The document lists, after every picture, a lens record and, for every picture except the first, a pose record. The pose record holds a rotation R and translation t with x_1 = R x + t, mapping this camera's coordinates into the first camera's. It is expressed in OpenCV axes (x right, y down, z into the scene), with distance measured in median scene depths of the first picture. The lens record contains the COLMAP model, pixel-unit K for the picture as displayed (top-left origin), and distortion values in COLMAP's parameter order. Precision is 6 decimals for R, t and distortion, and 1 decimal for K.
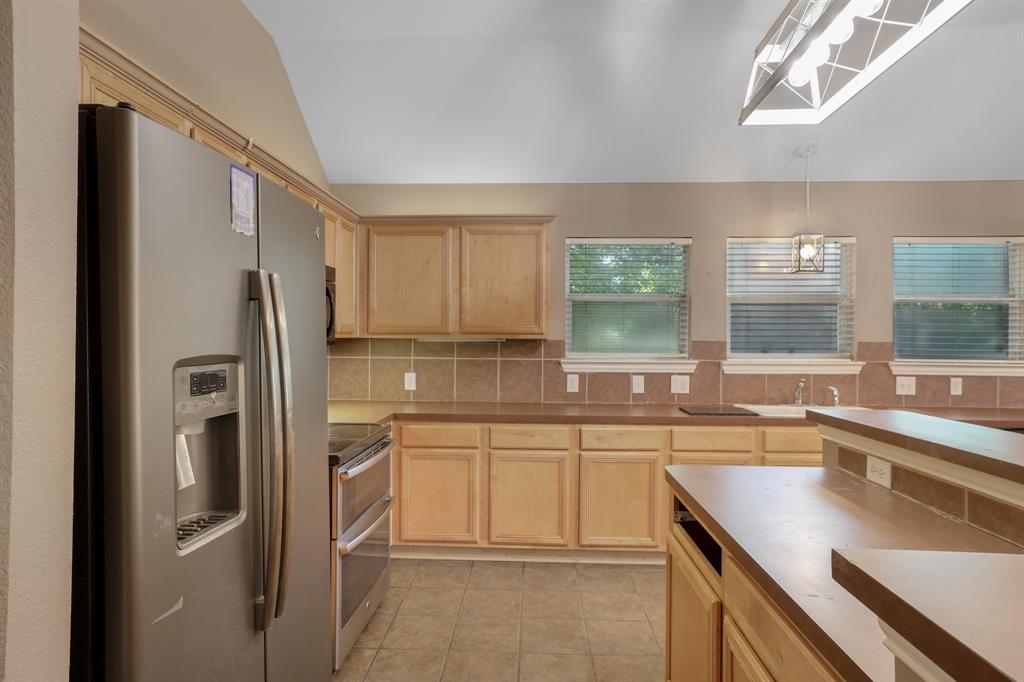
lens RADIAL K [[621.0, 0, 500.1], [0, 621.0, 315.3], [0, 0, 1]] dist [-0.002274, -0.002911]
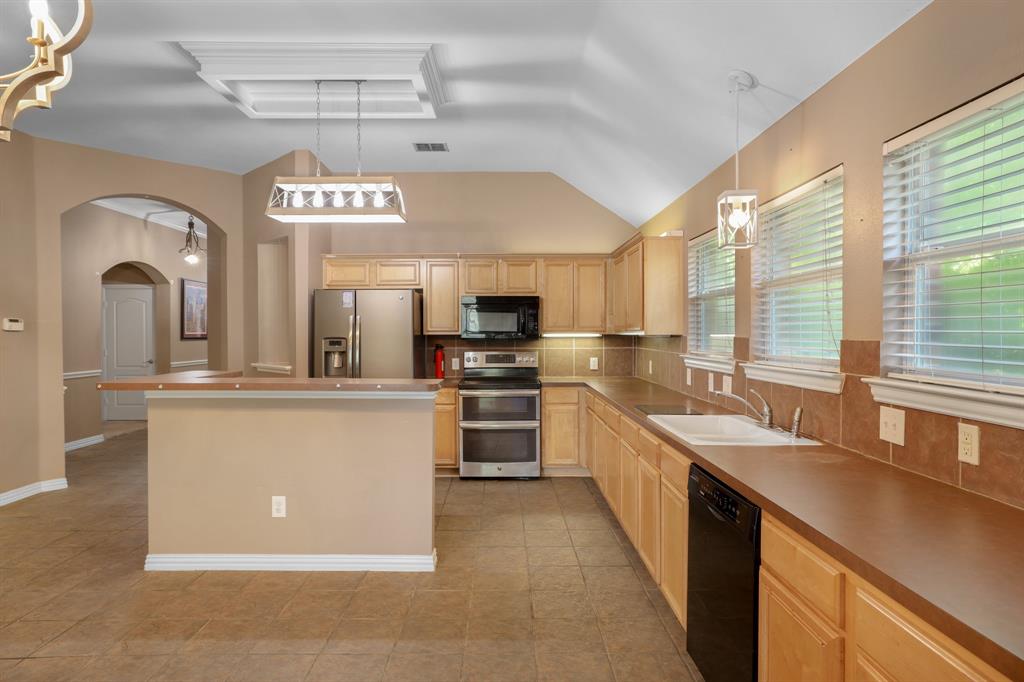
lens RADIAL K [[571.0, 0, 509.0], [0, 571.0, 336.5], [0, 0, 1]] dist [-0.012810, 0.011907]
pose [[0.057351, 0.002145, -0.998352, 1.093117], [0.037082, 0.999303, 0.004277, 0.024339], [0.997665, -0.037266, 0.057231, 0.639739]]
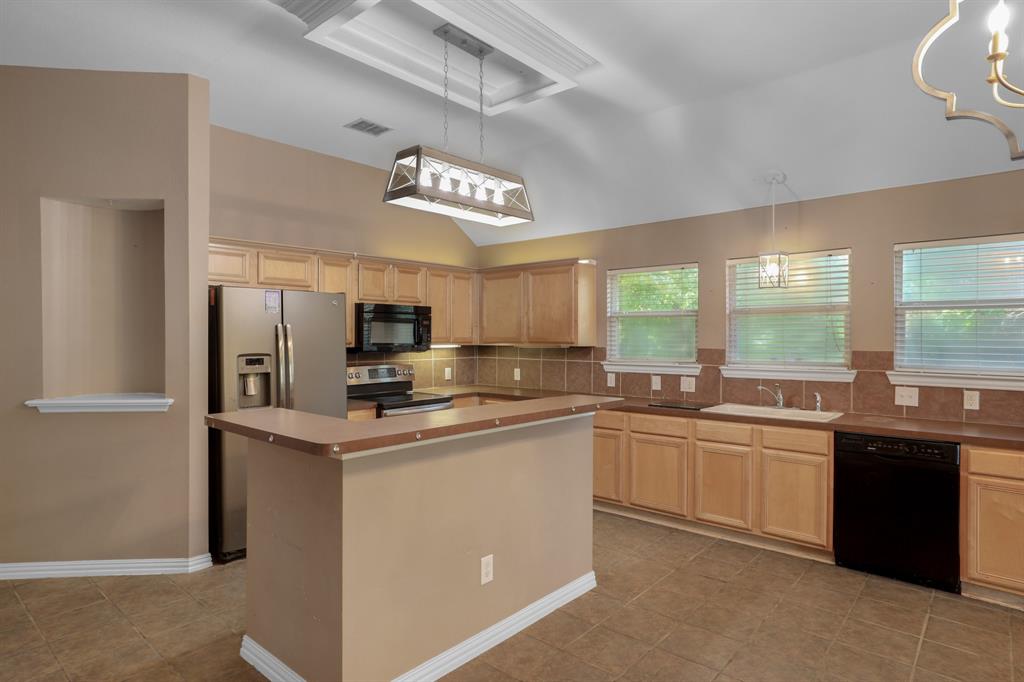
lens RADIAL K [[571.0, 0, 498.6], [0, 571.0, 337.5], [0, 0, 1]] dist [-0.012810, 0.011907]
pose [[0.780553, -0.004299, -0.625074, 0.699759], [0.026709, 0.999292, 0.026481, -0.020501], [0.624518, -0.037365, 0.780116, -0.104400]]
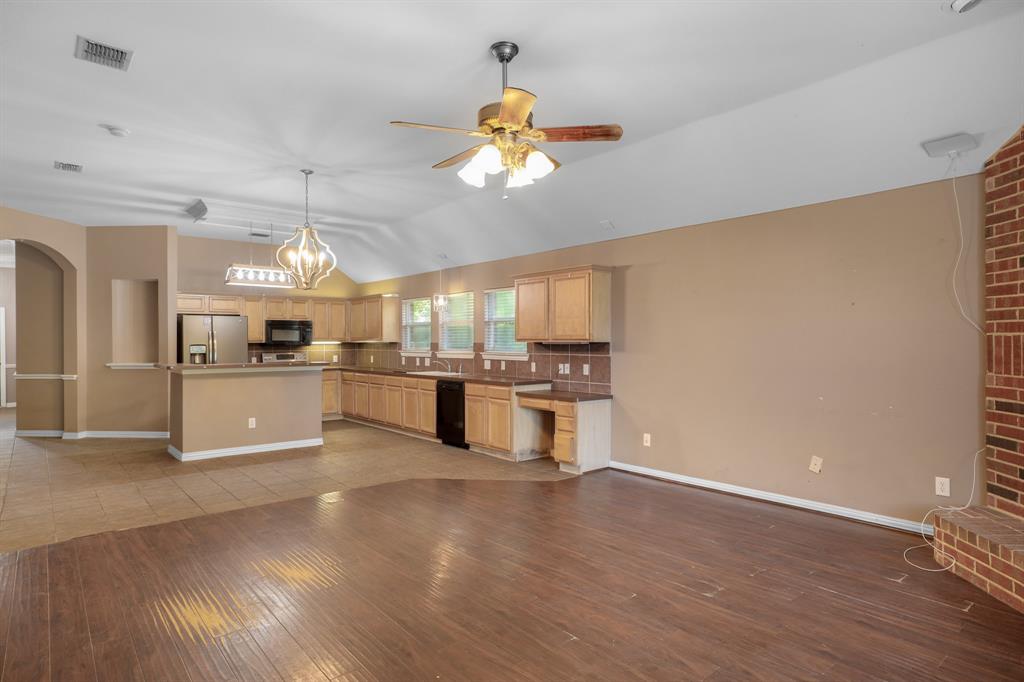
lens RADIAL K [[571.0, 0, 499.7], [0, 571.0, 337.6], [0, 0, 1]] dist [-0.012810, 0.011907]
pose [[0.678248, -0.012061, -0.734734, 2.007468], [0.034396, 0.999290, 0.015348, -0.000955], [0.734028, -0.035682, 0.678181, -0.223014]]
